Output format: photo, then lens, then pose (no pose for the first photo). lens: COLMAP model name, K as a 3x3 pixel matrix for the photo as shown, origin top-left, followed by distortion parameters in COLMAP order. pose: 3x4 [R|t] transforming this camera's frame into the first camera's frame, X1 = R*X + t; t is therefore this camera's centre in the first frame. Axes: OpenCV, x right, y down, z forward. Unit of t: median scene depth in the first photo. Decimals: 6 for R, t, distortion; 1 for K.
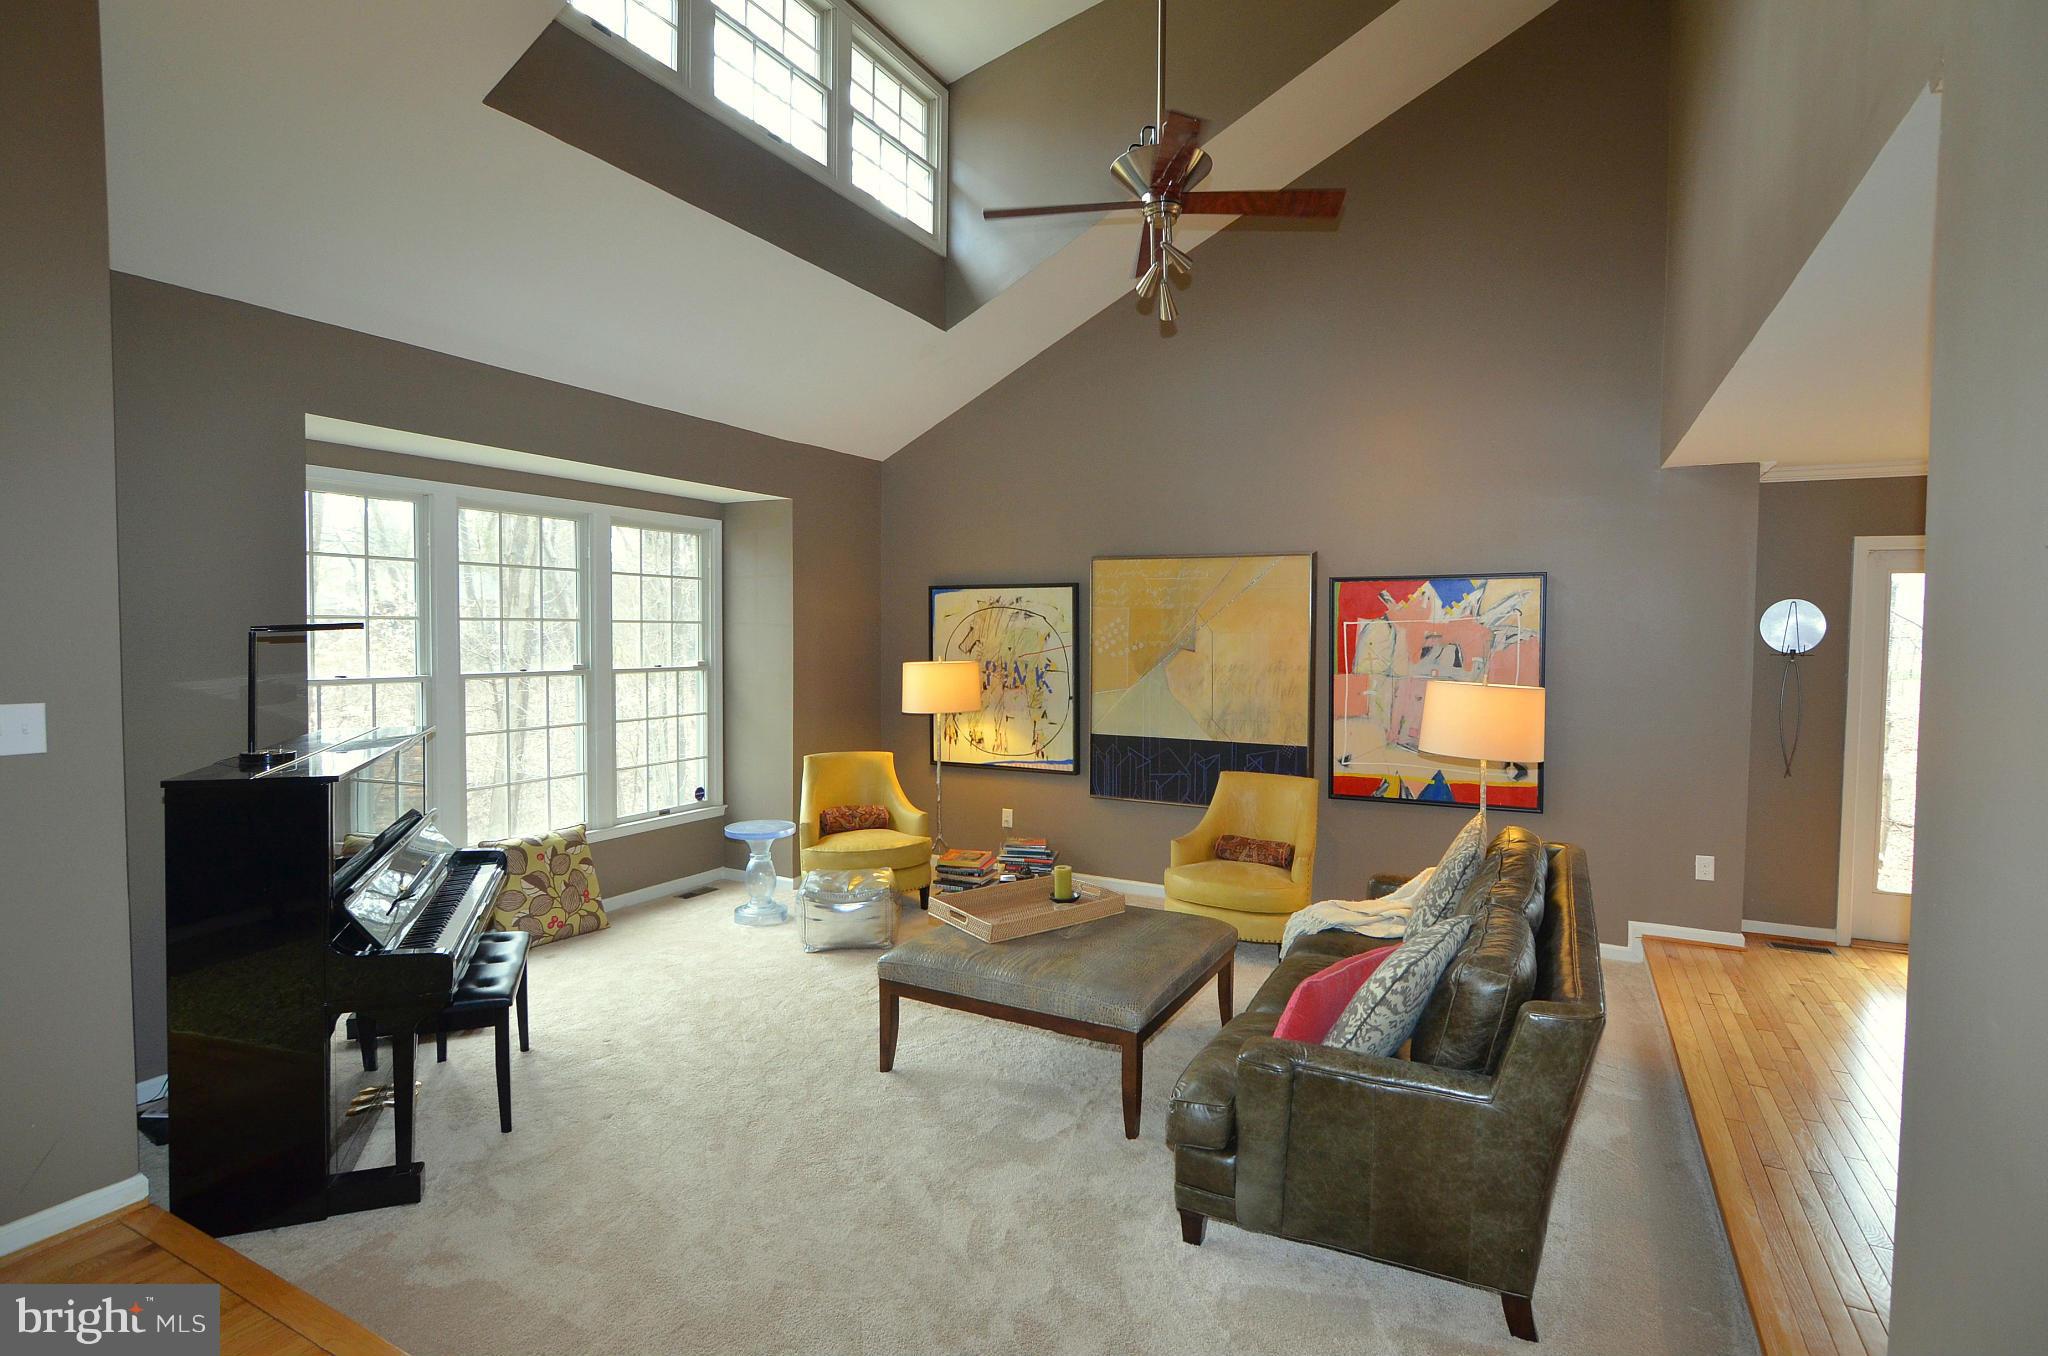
lens RADIAL K [[988.2, 0, 1059.7], [0, 988.2, 668.4], [0, 0, 1]] dist [-0.019654, 0.001909]
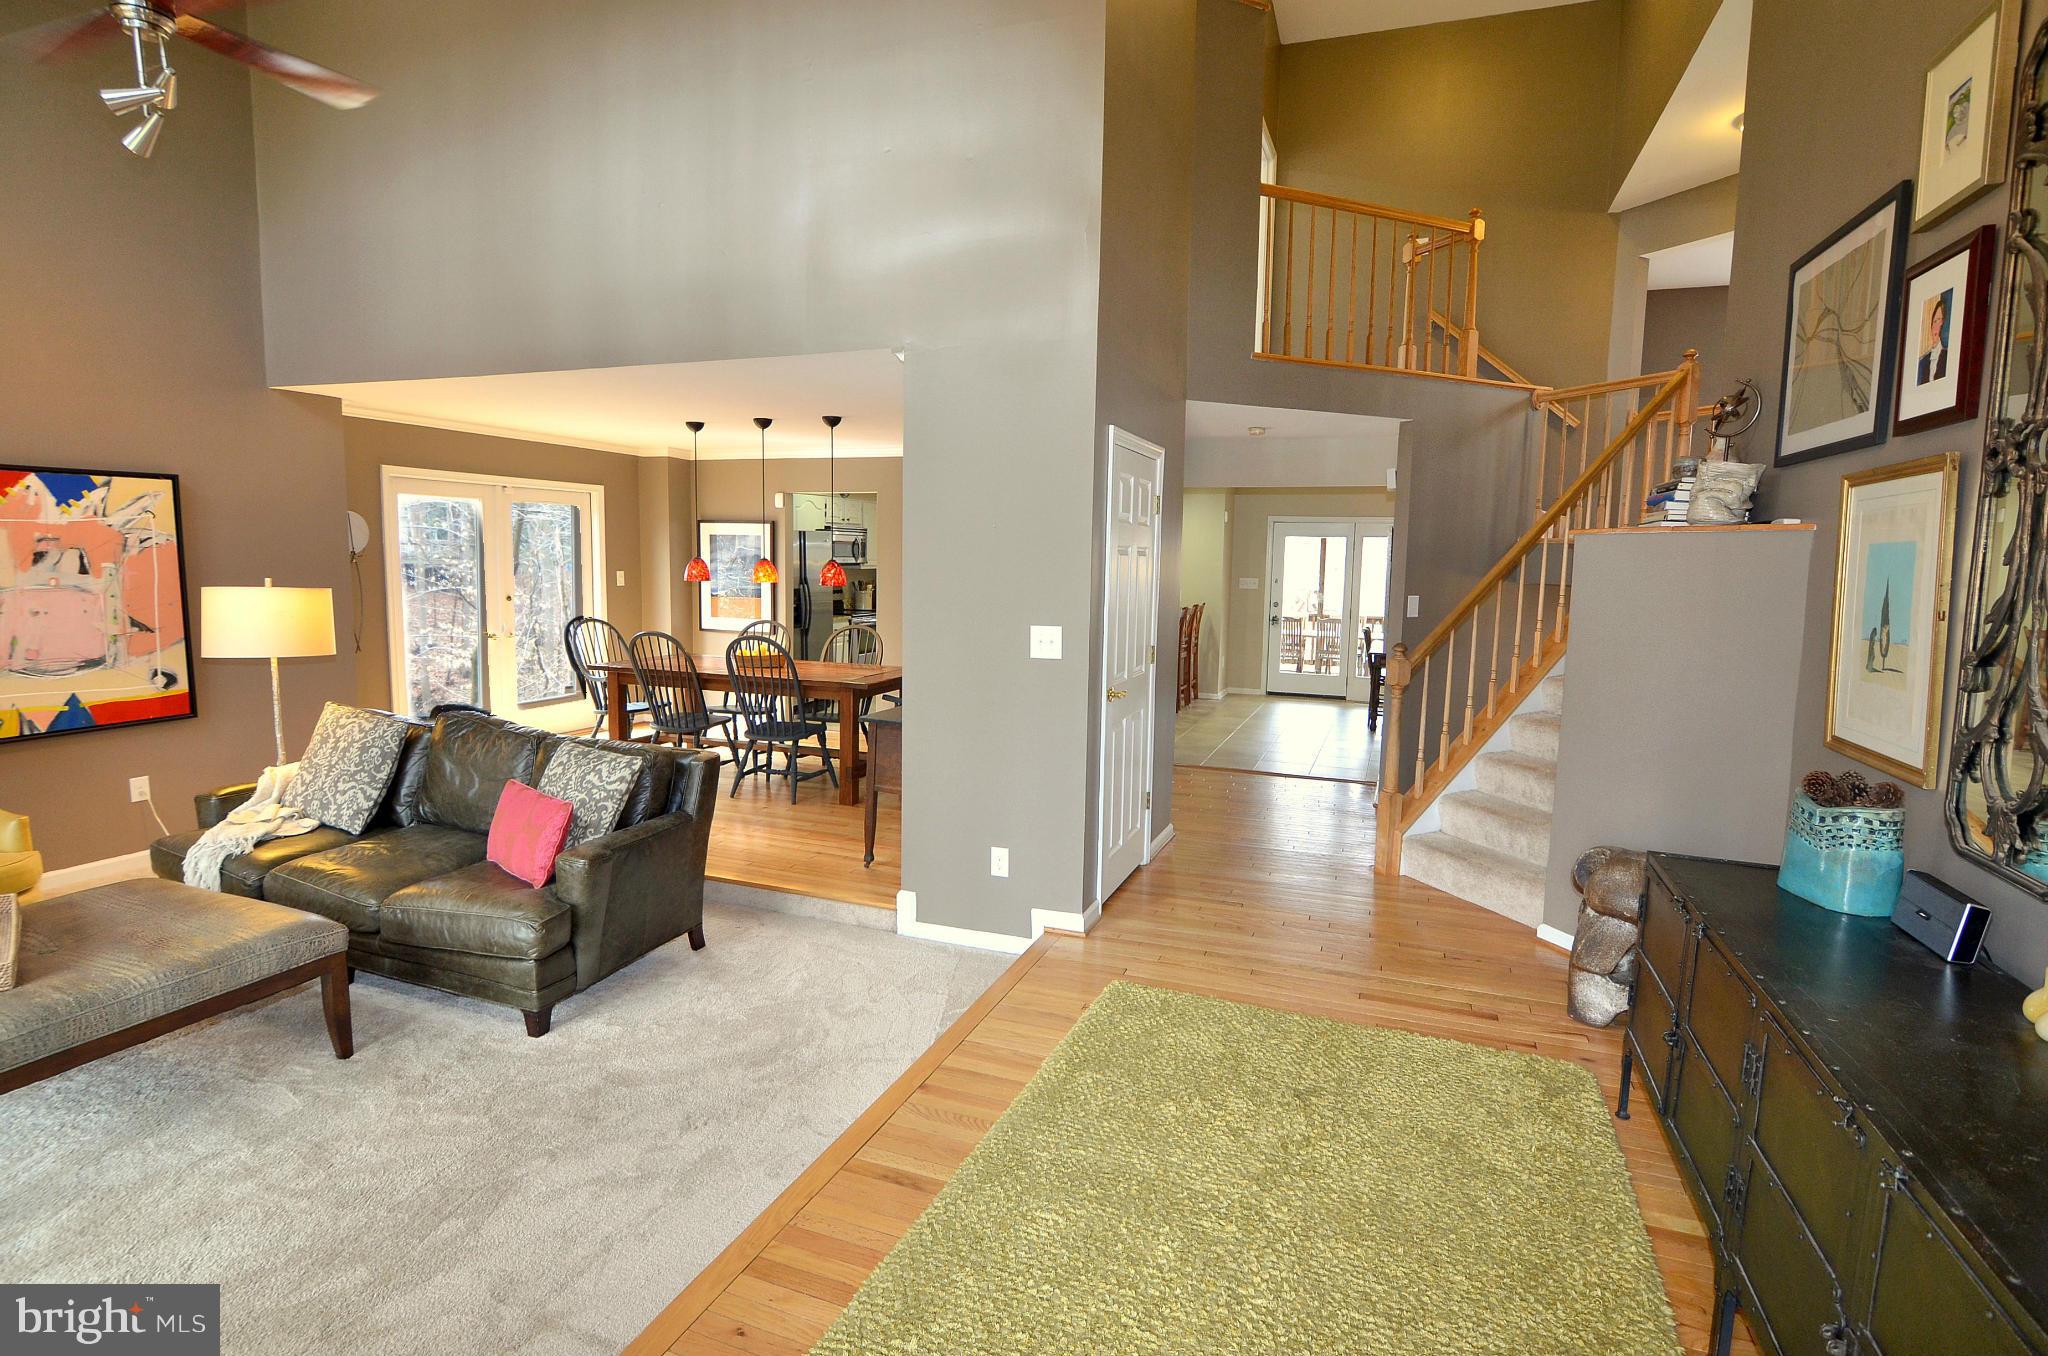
lens RADIAL K [[988.2, 0, 1026.1], [0, 988.2, 666.7], [0, 0, 1]] dist [-0.019654, 0.001909]
pose [[-0.110838, -0.123890, 0.986086, -0.568813], [0.013369, 0.991924, 0.126126, -0.017984], [-0.993749, 0.027163, -0.108286, 0.257021]]
